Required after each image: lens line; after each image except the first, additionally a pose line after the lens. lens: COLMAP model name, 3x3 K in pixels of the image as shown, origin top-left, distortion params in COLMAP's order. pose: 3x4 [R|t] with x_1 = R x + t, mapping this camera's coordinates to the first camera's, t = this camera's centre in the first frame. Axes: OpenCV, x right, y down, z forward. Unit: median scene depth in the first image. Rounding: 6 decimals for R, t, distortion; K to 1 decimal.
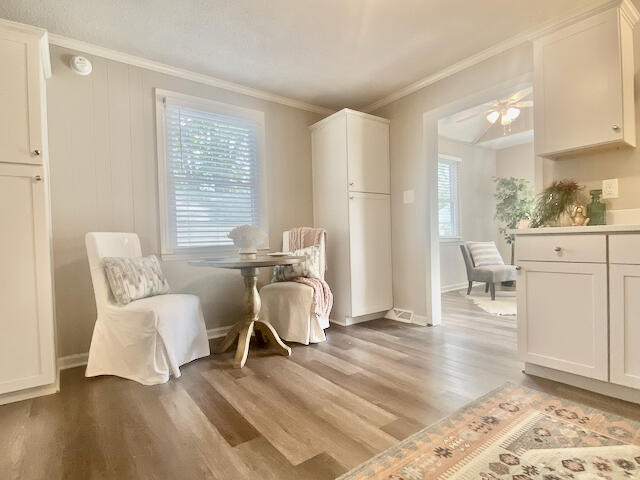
lens RADIAL K [[331.2, 0, 325.9], [0, 331.2, 262.0], [0, 0, 1]] dist [-0.007456, -0.009633]
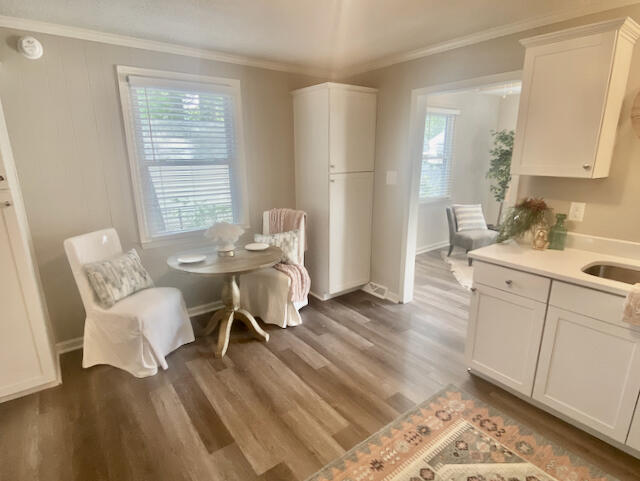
lens RADIAL K [[331.2, 0, 327.3], [0, 331.2, 263.0], [0, 0, 1]] dist [-0.007456, -0.009633]
pose [[0.999463, 0.025702, 0.020314, 0.071923], [-0.029815, 0.970581, 0.238923, -0.280853], [-0.013576, -0.239400, 0.970826, -0.021353]]
